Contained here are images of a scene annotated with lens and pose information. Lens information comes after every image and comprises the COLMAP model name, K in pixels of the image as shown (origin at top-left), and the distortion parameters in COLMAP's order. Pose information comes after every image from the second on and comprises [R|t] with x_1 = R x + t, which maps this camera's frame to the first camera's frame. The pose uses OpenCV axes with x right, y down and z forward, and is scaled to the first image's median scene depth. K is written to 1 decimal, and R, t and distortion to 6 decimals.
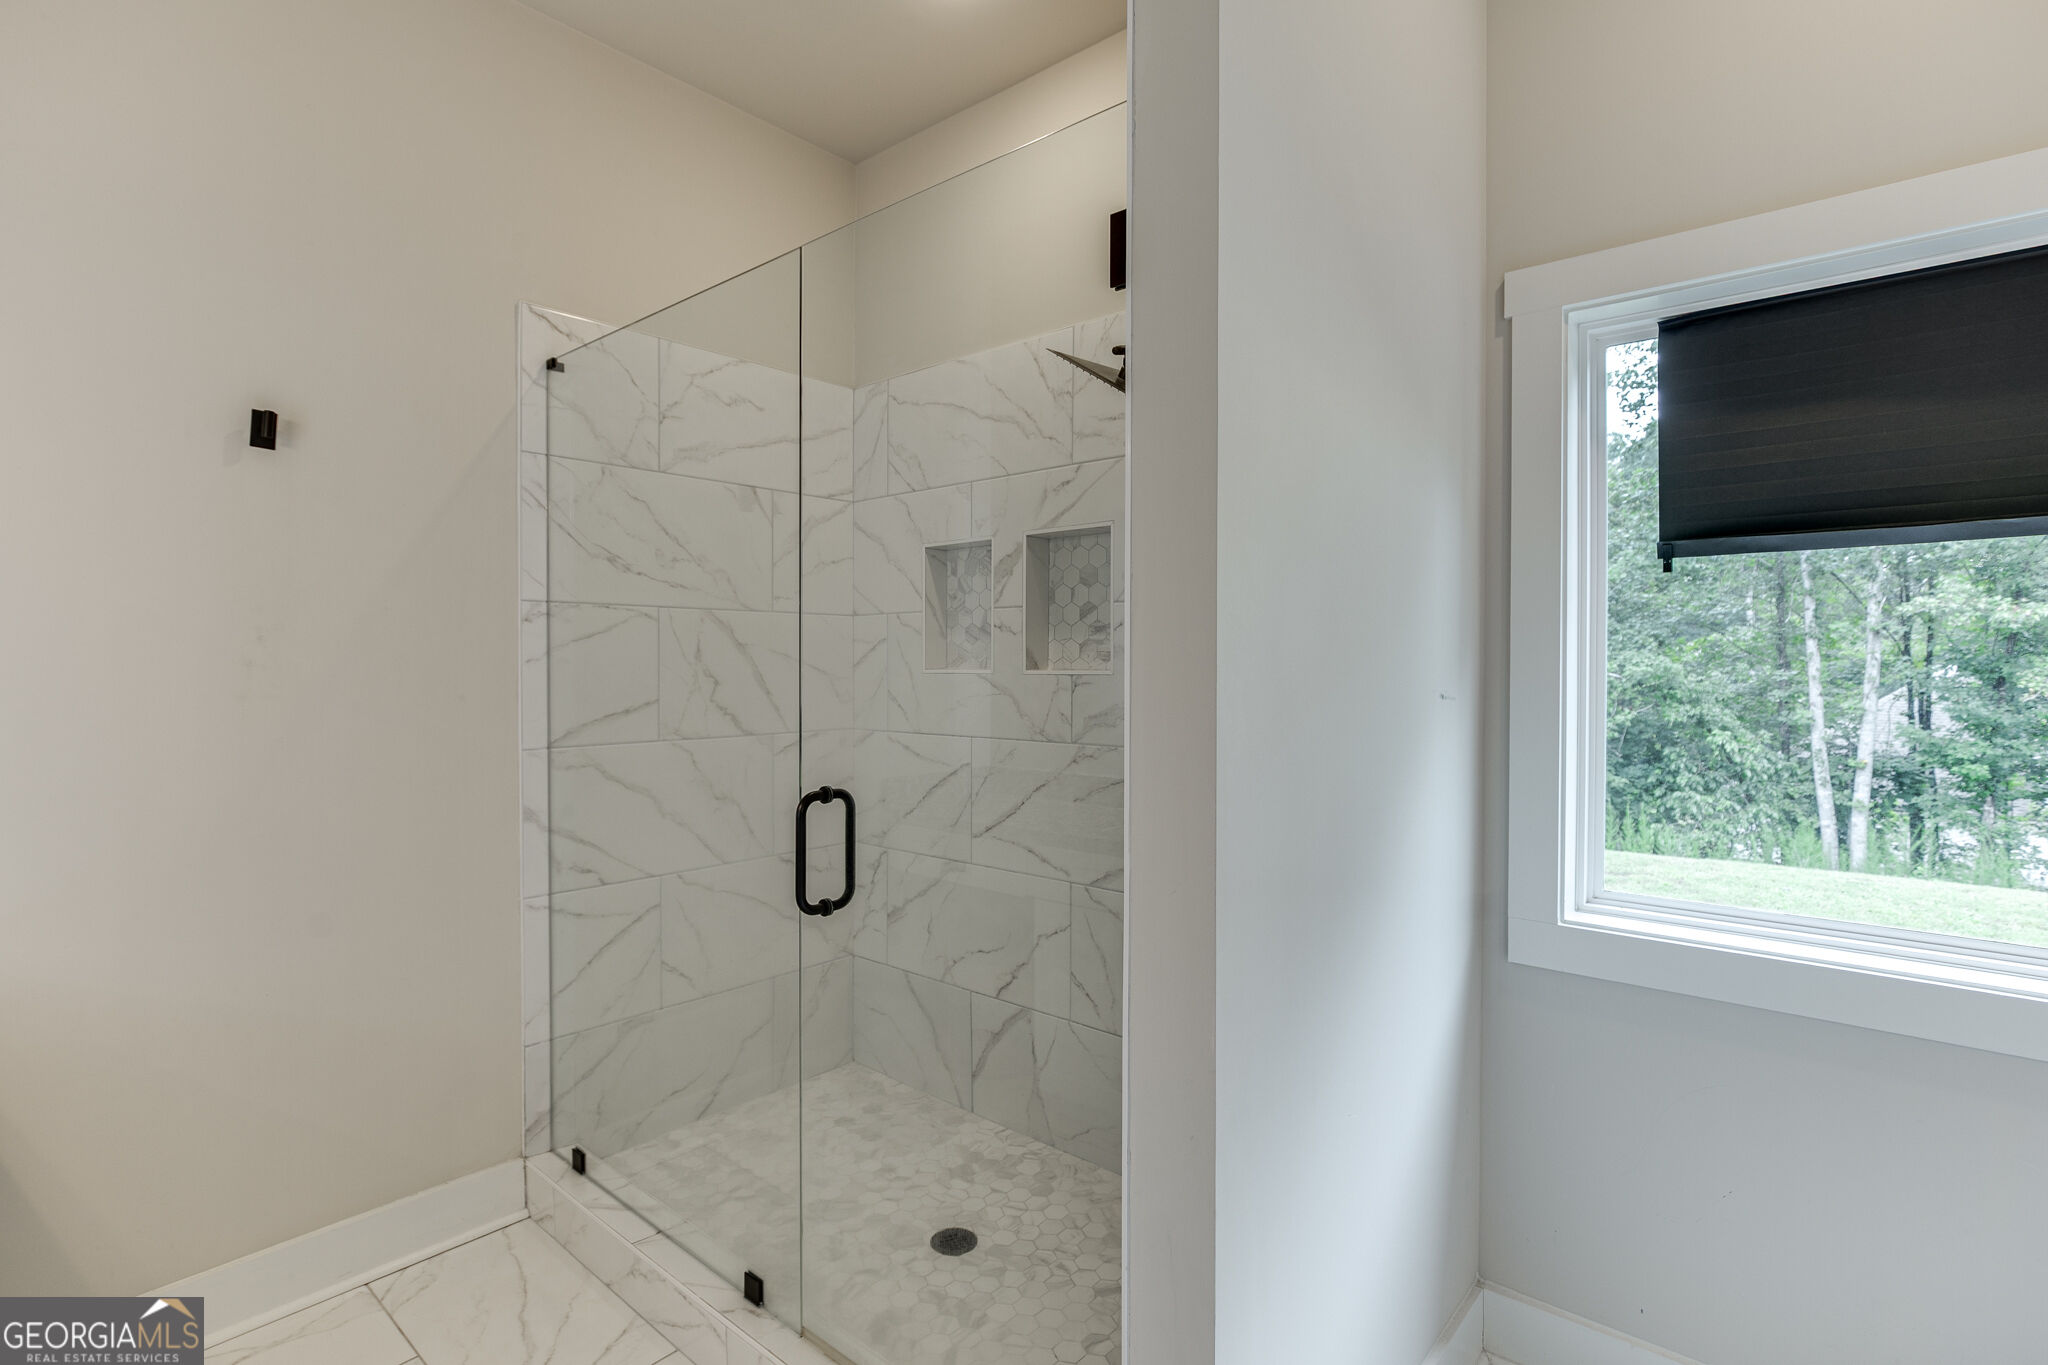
lens RADIAL K [[991.6, 0, 1016.3], [0, 991.6, 673.9], [0, 0, 1]] dist [-0.005715, 0.000677]
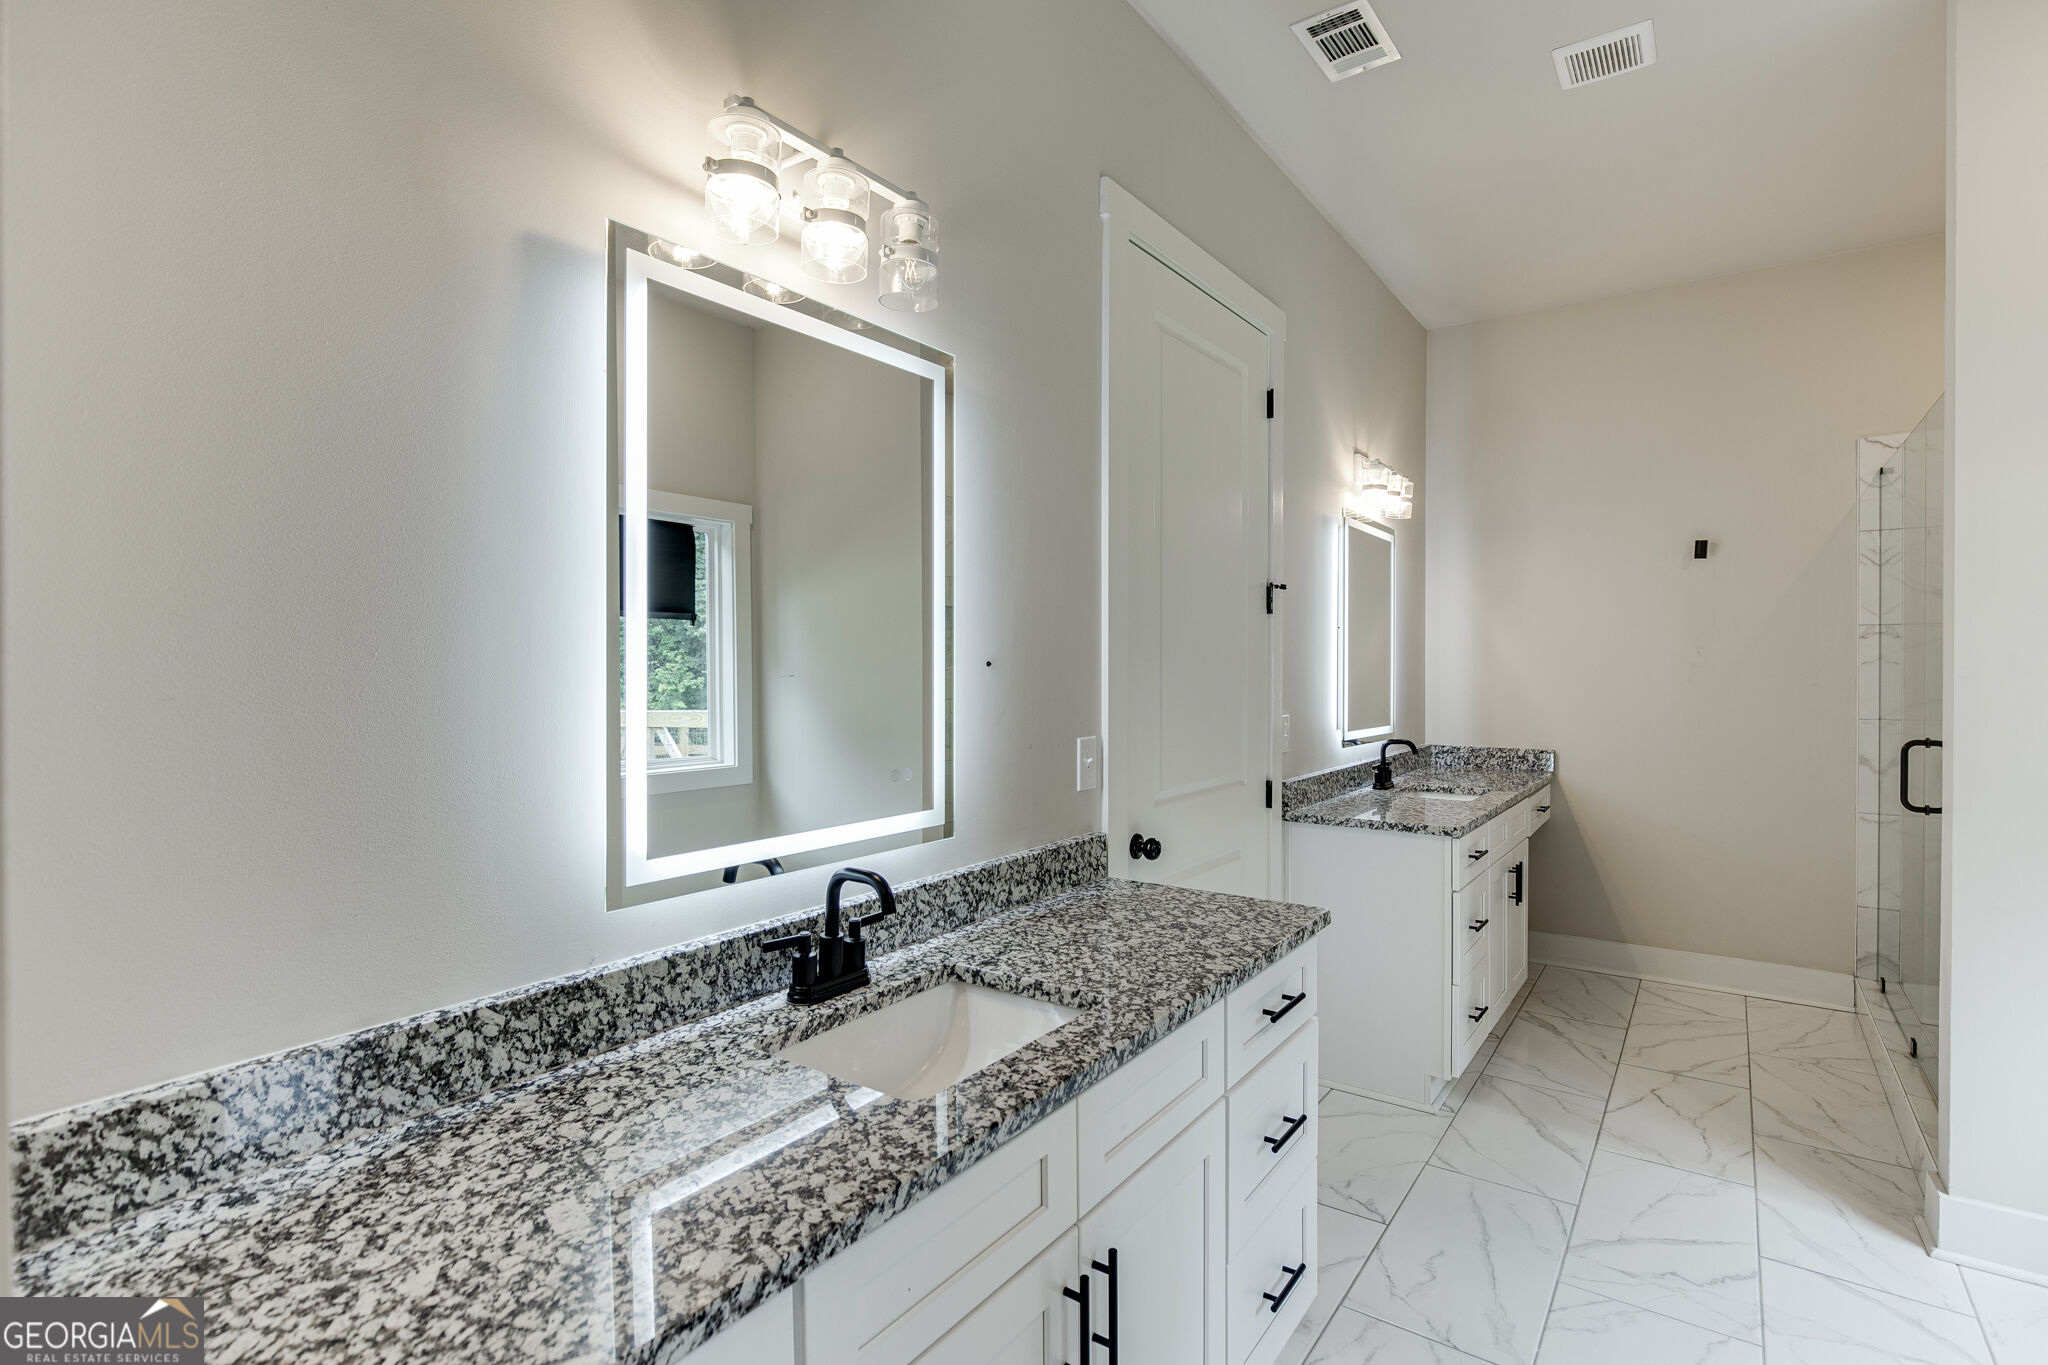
lens RADIAL K [[991.6, 0, 1017.9], [0, 991.6, 675.9], [0, 0, 1]] dist [-0.005715, 0.000677]
pose [[0.098746, 0.010028, -0.995062, 0.948367], [-0.009452, 0.999914, 0.009139, 0.006005], [0.995068, 0.008503, 0.098832, -0.502002]]
